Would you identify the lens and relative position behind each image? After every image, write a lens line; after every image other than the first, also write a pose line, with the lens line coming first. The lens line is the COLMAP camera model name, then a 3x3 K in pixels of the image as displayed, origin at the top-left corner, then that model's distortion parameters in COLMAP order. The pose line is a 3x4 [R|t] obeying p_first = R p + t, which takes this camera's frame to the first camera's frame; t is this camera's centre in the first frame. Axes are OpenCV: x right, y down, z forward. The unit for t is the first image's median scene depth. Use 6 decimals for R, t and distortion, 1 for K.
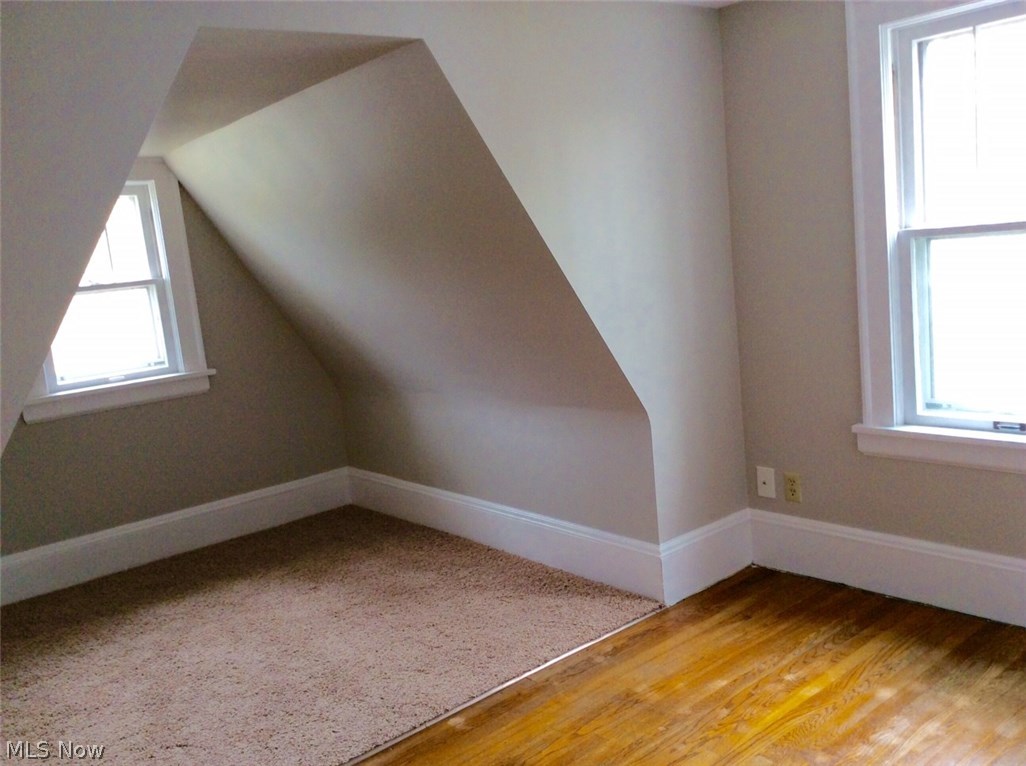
lens RADIAL K [[918.2, 0, 512.5], [0, 918.2, 384.9], [0, 0, 1]] dist [0.049649, -0.103116]
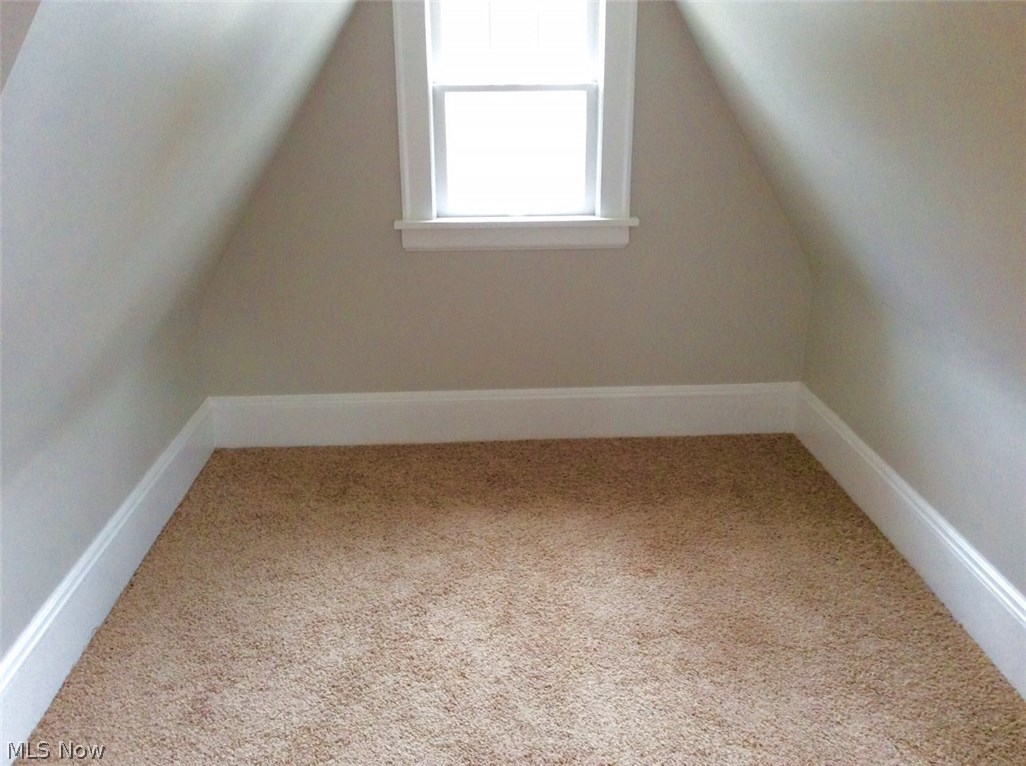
lens RADIAL K [[918.2, 0, 511.7], [0, 918.2, 377.4], [0, 0, 1]] dist [0.049649, -0.103116]
pose [[0.790734, 0.278379, -0.545201, 0.042989], [-0.159549, 0.953558, 0.255483, -0.081924], [0.591002, -0.115033, 0.798426, 0.396036]]
